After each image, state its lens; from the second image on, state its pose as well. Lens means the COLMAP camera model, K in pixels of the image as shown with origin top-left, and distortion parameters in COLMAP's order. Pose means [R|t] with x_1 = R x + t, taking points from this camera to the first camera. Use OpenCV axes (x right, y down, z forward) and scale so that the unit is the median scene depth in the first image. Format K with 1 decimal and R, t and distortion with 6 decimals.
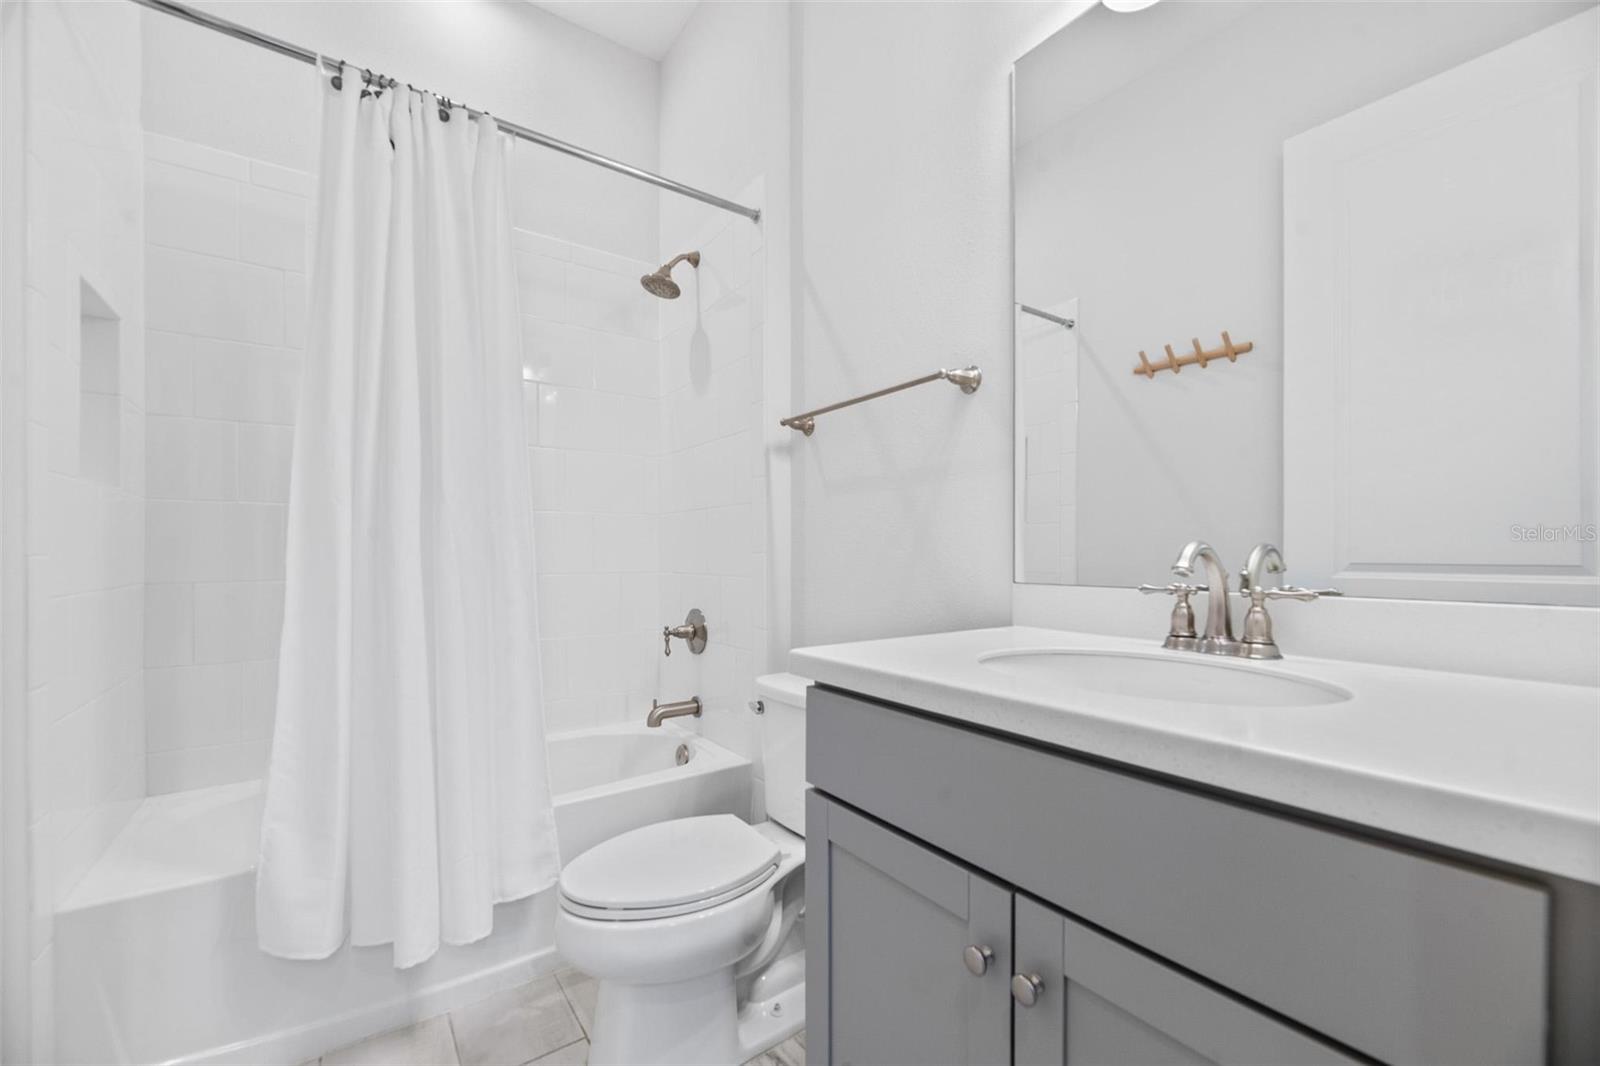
lens RADIAL K [[662.0, 0, 794.2], [0, 662.0, 546.7], [0, 0, 1]] dist [-0.004651, -0.000257]
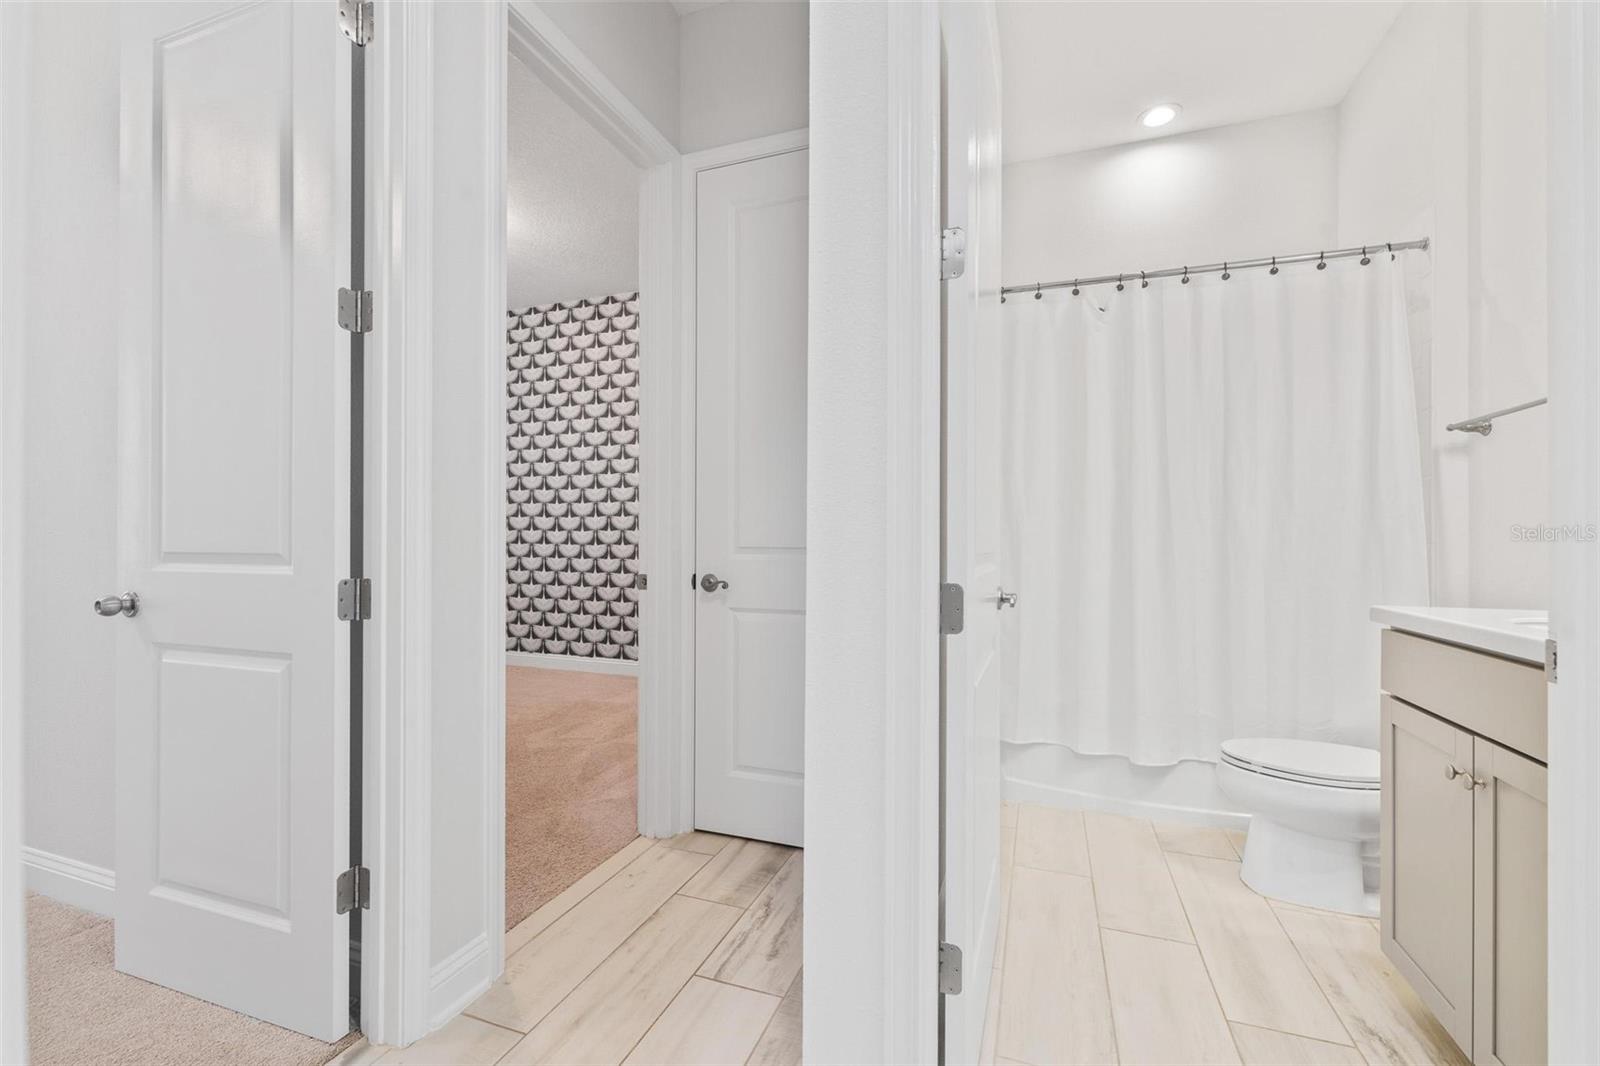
lens RADIAL K [[662.0, 0, 797.8], [0, 662.0, 537.7], [0, 0, 1]] dist [-0.004651, -0.000257]
pose [[0.567351, 0.001966, -0.823474, 0.373577], [0.001971, 0.999991, 0.003746, -0.010178], [0.823474, -0.003748, 0.567342, -0.742447]]
